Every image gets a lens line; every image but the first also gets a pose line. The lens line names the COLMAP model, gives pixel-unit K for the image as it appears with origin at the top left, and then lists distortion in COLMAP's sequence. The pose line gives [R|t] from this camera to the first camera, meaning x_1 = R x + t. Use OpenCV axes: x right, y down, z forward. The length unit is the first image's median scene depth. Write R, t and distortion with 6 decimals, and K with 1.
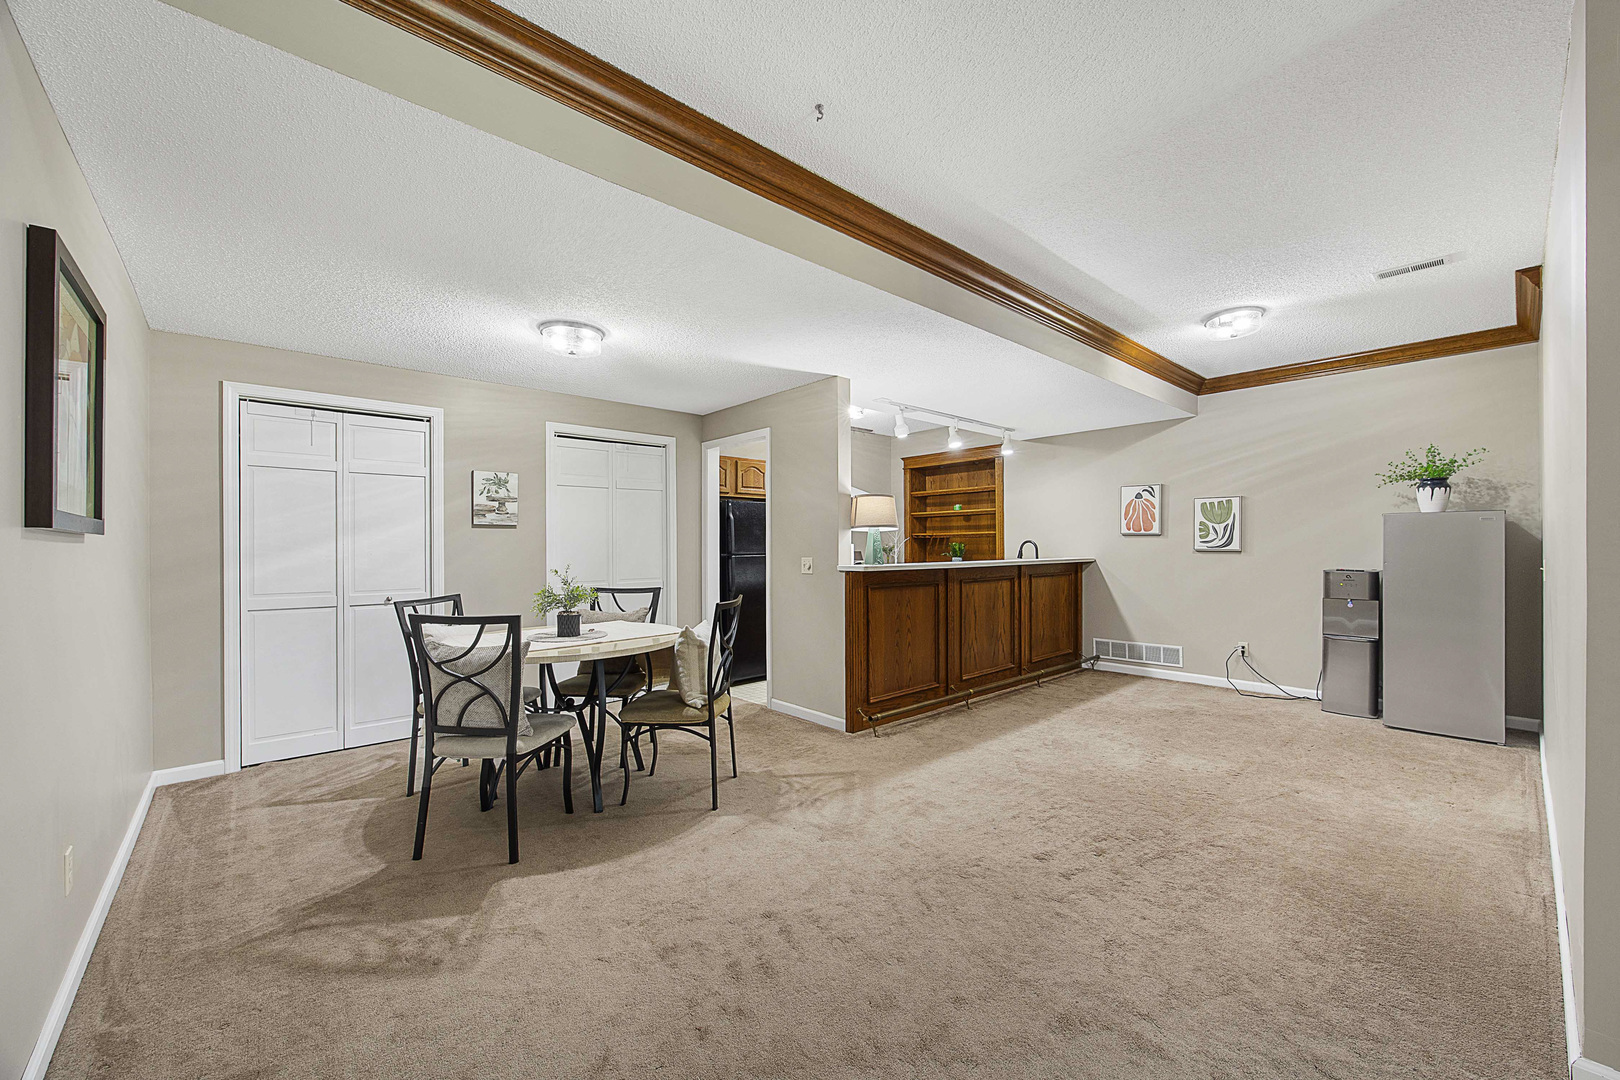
lens RADIAL K [[629.0, 0, 810.0], [0, 629.0, 540.0], [0, 0, 1]] dist [-0.000428, -0.000068]
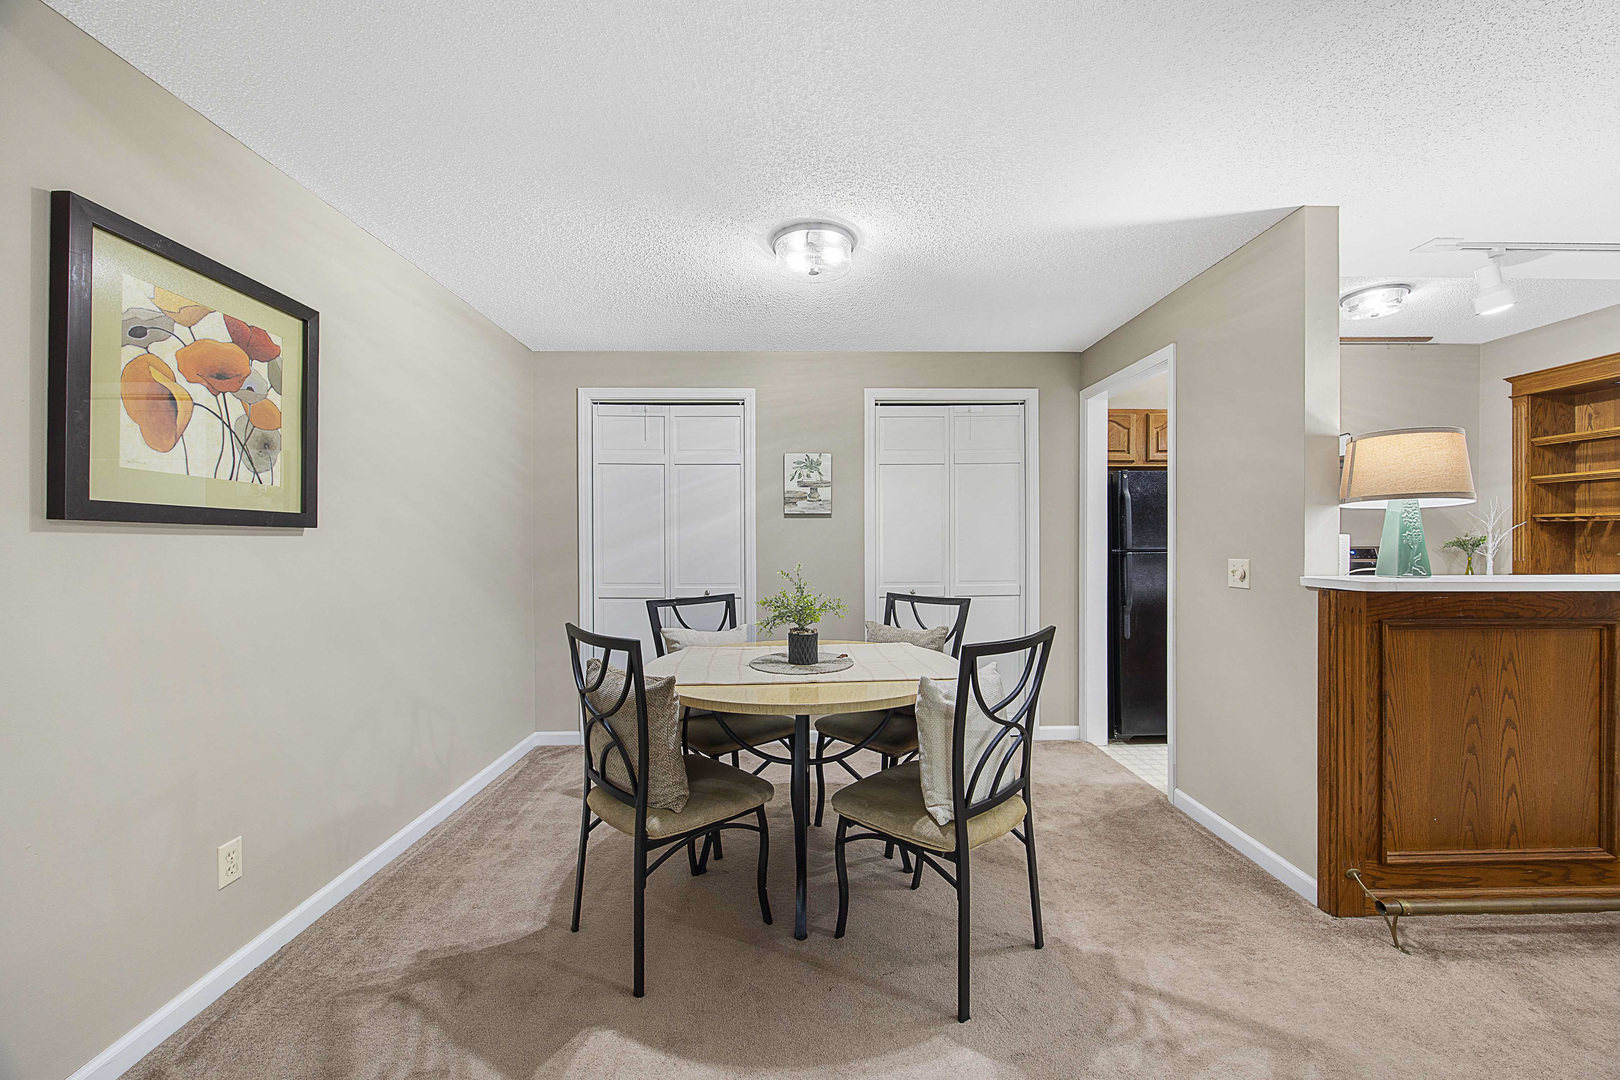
lens RADIAL K [[619.7, 0, 813.3], [0, 619.7, 541.4], [0, 0, 1]] dist [-0.001576, -0.000125]
pose [[0.759775, 0.003837, -0.650175, 0.067122], [0.007113, 0.999874, 0.014212, 0.002059], [0.650147, -0.015422, 0.759652, 0.346525]]
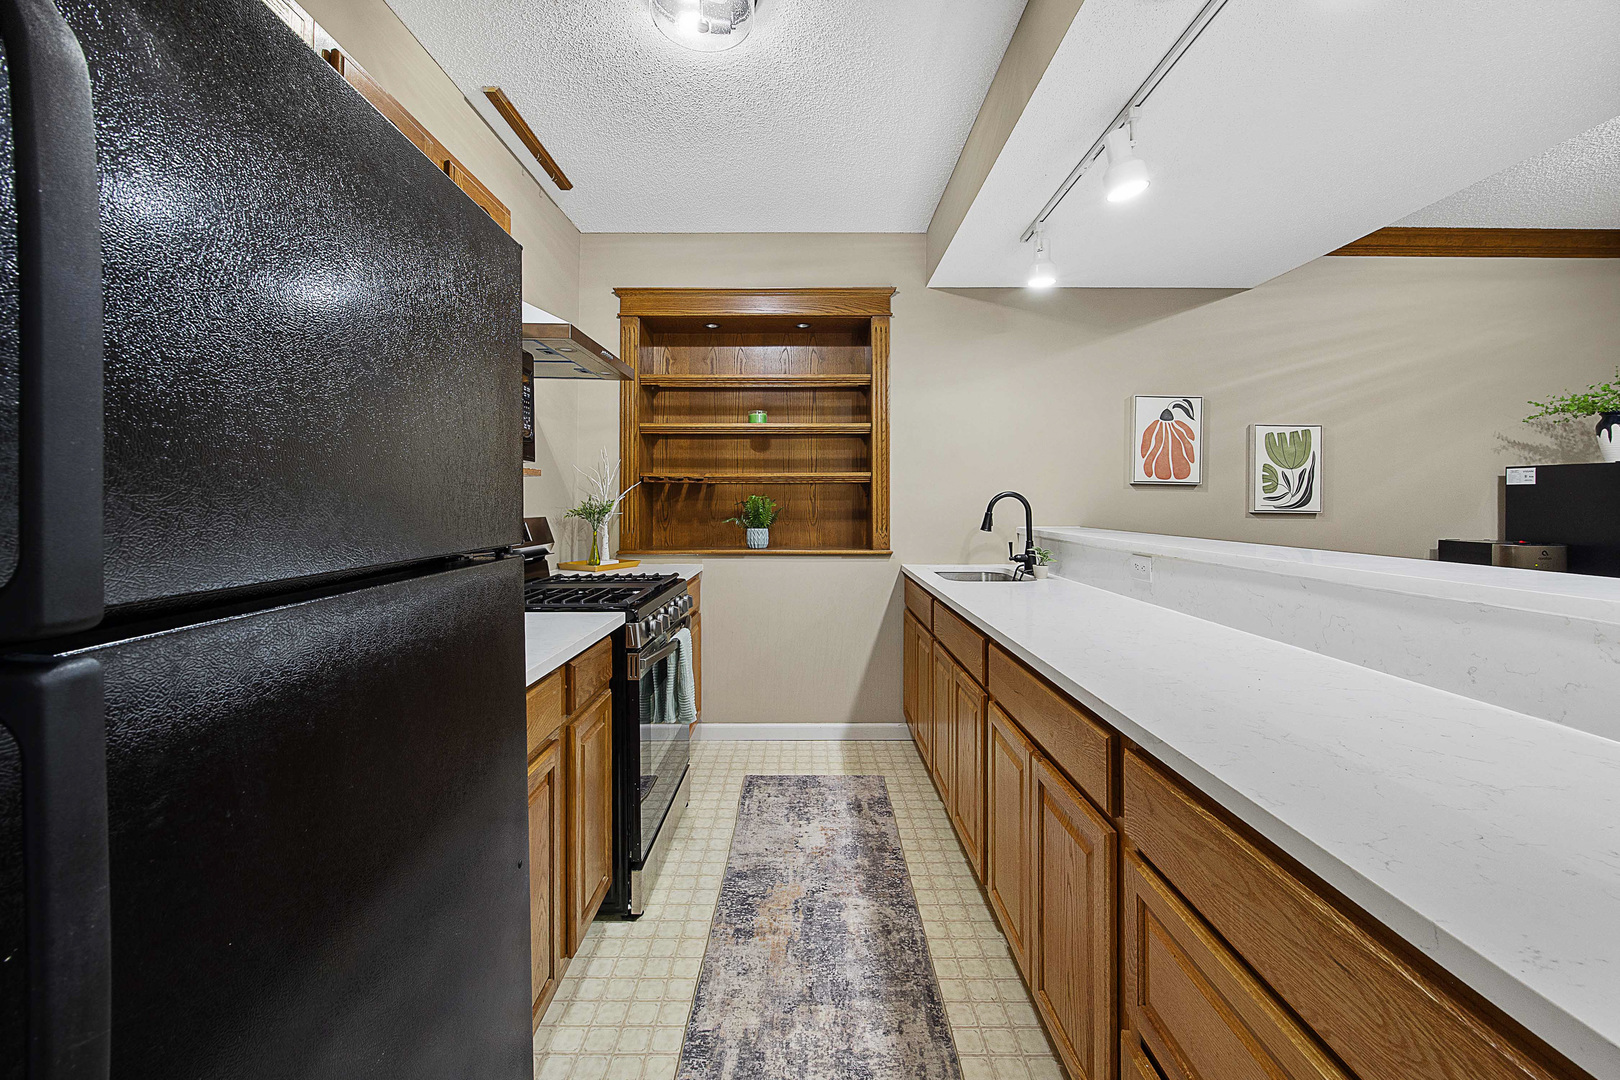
lens RADIAL K [[643.2, 0, 809.6], [0, 643.2, 487.7], [0, 0, 1]] dist [-0.000609, -0.000018]
pose [[0.662490, 0.020816, 0.748782, -0.152714], [-0.012011, 0.999780, -0.017168, 0.010753], [-0.748975, 0.002380, 0.662595, 1.155528]]
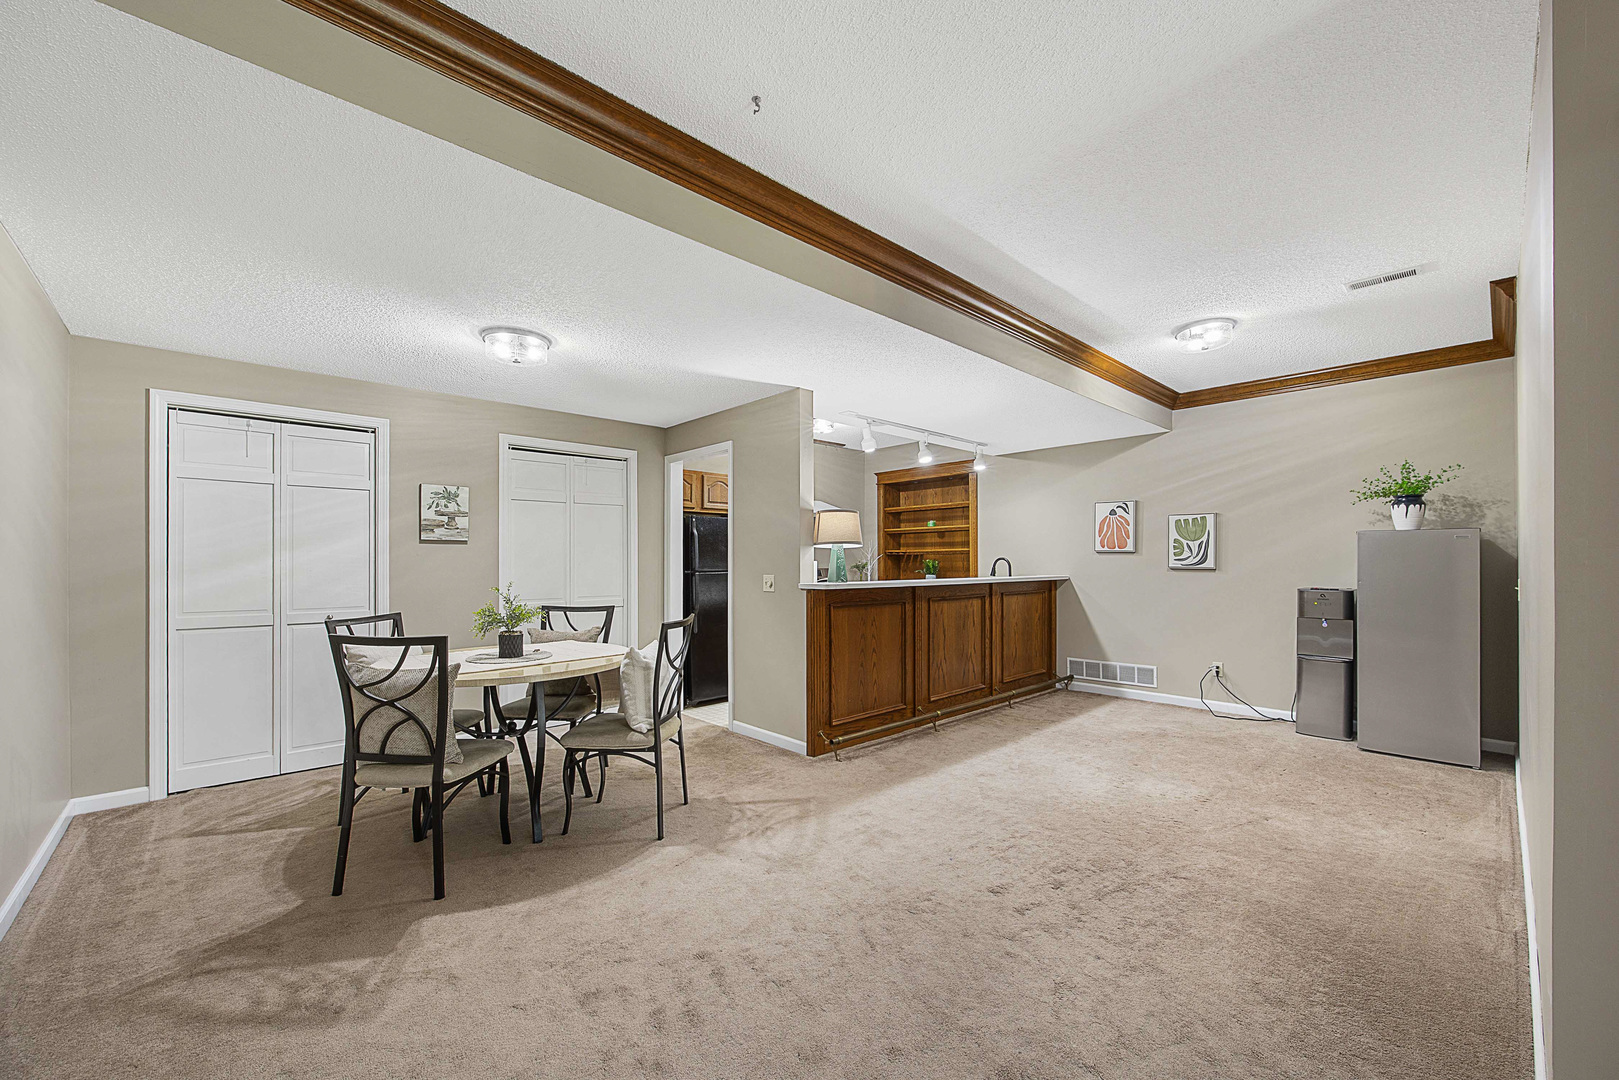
lens RADIAL K [[634.9, 0, 799.9], [0, 634.9, 554.4], [0, 0, 1]] dist [-0.000765, -0.000066]
pose [[0.999940, 0.002361, 0.010693, 0.033321], [-0.002329, 0.999993, -0.003019, -0.000959], [-0.010700, 0.002994, 0.999938, 0.022479]]
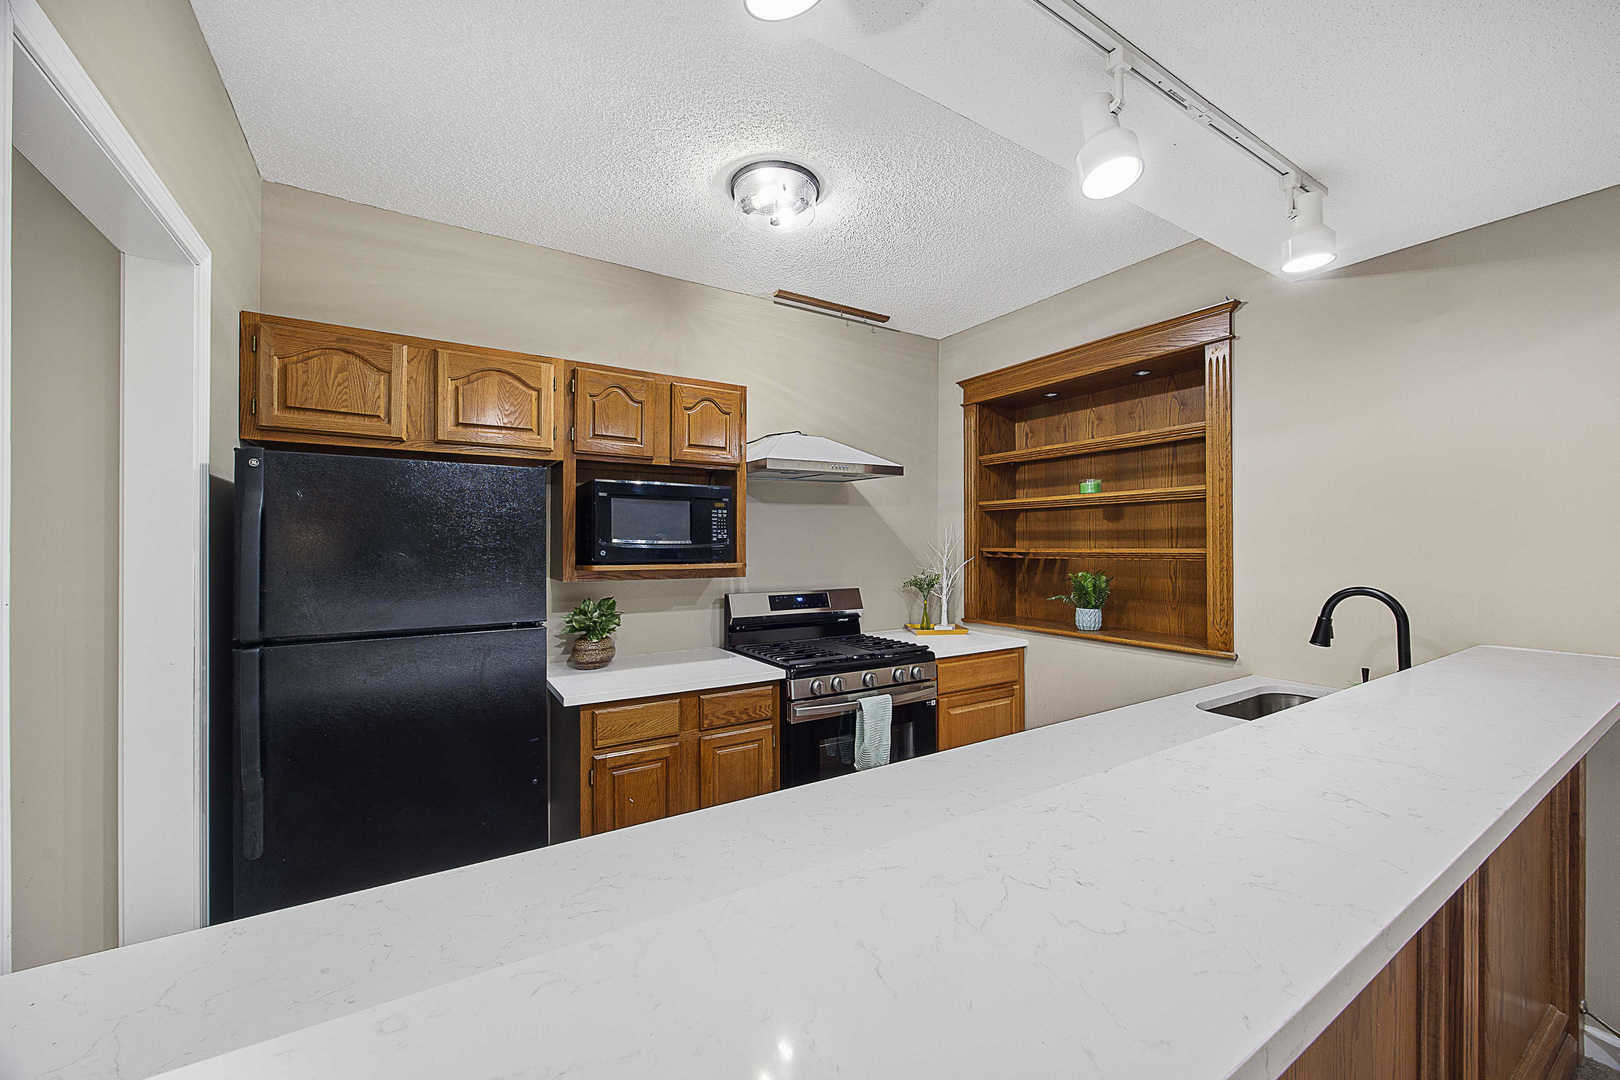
lens RADIAL K [[629.0, 0, 810.0], [0, 629.0, 540.0], [0, 0, 1]] dist [-0.000428, -0.000068]
pose [[0.986946, 0.004033, -0.161000, 0.207411], [-0.003316, 0.999983, 0.004720, -0.031703], [0.161017, -0.004124, 0.986943, 0.977380]]
